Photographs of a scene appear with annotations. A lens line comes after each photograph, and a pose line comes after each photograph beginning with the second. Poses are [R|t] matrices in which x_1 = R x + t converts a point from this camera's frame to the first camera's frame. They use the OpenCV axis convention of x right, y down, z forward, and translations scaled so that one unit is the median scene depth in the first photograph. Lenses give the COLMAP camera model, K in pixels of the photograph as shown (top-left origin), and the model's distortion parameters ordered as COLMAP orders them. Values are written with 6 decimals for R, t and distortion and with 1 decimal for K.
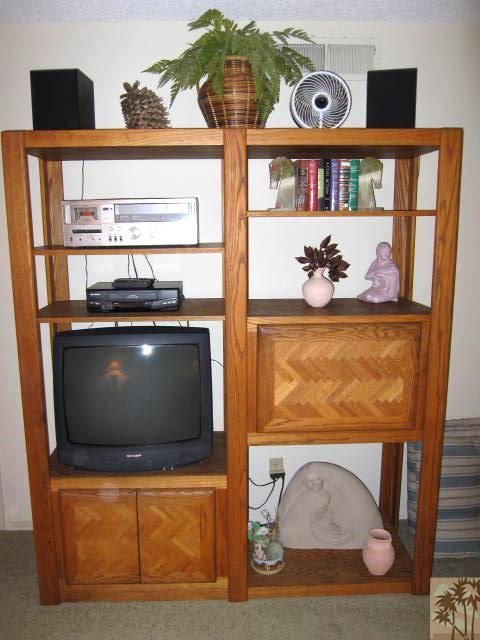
lens RADIAL K [[538.3, 0, 230.2], [0, 538.3, 319.2], [0, 0, 1]] dist [-0.045457, 0.003487]
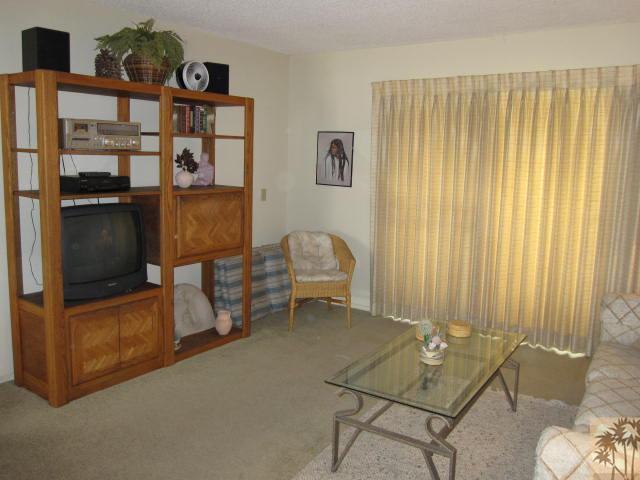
lens RADIAL K [[538.3, 0, 320.9], [0, 538.3, 224.1], [0, 0, 1]] dist [-0.045457, 0.003487]
pose [[0.600216, -0.080214, 0.795806, -1.057405], [0.110086, 0.993774, 0.017139, 0.123668], [-0.792226, 0.077320, 0.605309, -0.438495]]
